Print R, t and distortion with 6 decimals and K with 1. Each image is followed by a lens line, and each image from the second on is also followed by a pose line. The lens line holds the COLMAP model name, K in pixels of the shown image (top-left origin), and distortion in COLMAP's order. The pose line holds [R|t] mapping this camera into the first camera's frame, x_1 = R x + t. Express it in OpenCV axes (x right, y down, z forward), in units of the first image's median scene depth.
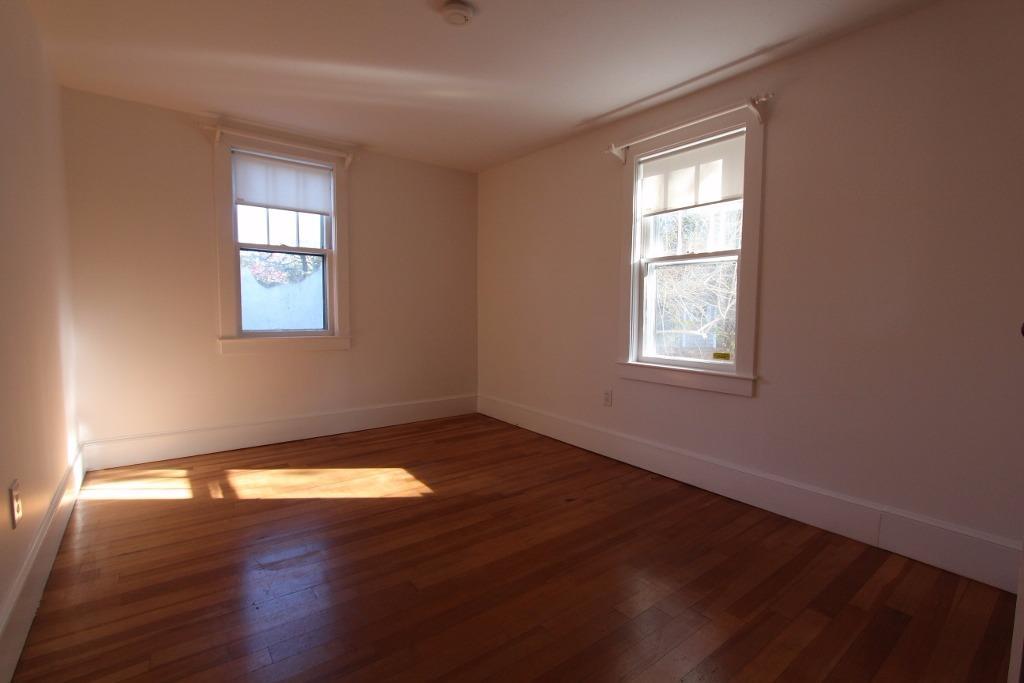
lens RADIAL K [[470.2, 0, 504.9], [0, 470.2, 344.3], [0, 0, 1]] dist [-0.018810, 0.002381]
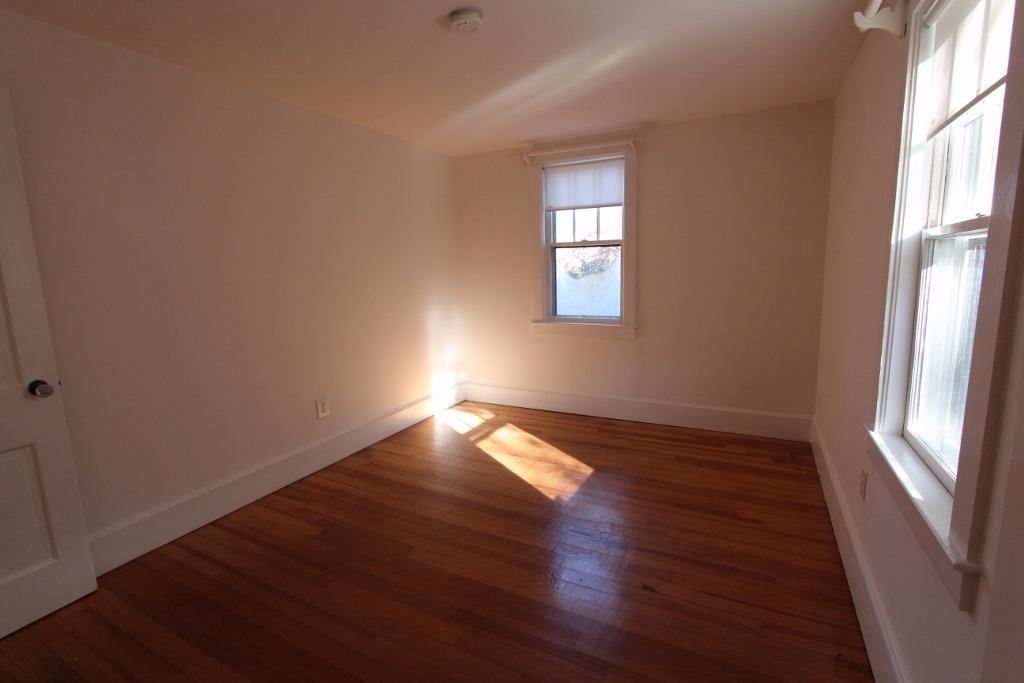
lens RADIAL K [[470.2, 0, 505.8], [0, 470.2, 339.9], [0, 0, 1]] dist [-0.018810, 0.002381]
pose [[0.416360, 0.113791, -0.902051, 0.491646], [-0.036448, 0.993429, 0.108495, -0.093744], [0.908469, -0.012295, 0.417772, 0.369217]]
